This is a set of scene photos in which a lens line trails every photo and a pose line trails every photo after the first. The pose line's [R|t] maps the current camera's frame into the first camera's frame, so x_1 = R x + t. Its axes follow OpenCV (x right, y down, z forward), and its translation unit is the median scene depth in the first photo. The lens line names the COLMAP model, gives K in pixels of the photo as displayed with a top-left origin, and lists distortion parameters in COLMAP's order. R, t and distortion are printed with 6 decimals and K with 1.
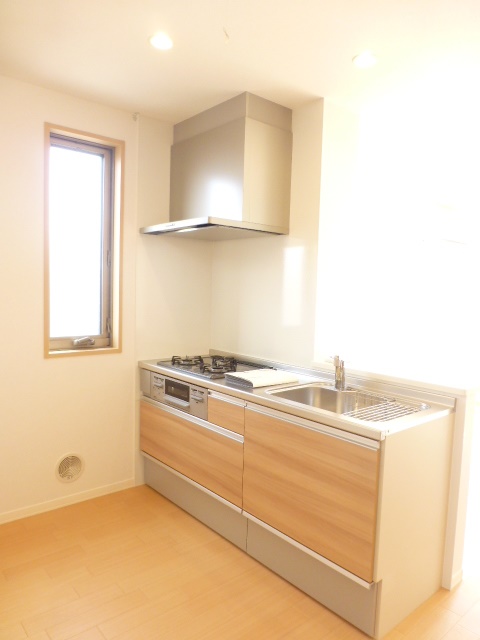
lens RADIAL K [[456.5, 0, 239.2], [0, 456.5, 320.5], [0, 0, 1]] dist [-0.015330, 0.011676]
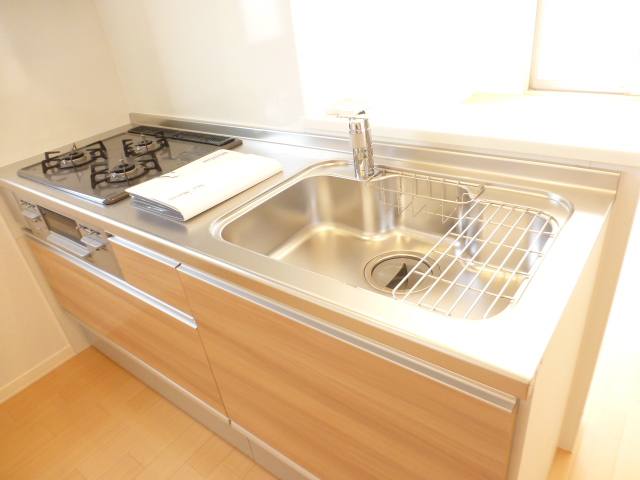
lens RADIAL K [[456.5, 0, 320.5], [0, 456.5, 242.0], [0, 0, 1]] dist [-0.015330, 0.011676]
pose [[0.968178, -0.228997, 0.100958, 0.102836], [0.162949, 0.882997, 0.440185, -0.011380], [-0.189947, -0.409727, 0.892213, 0.520768]]
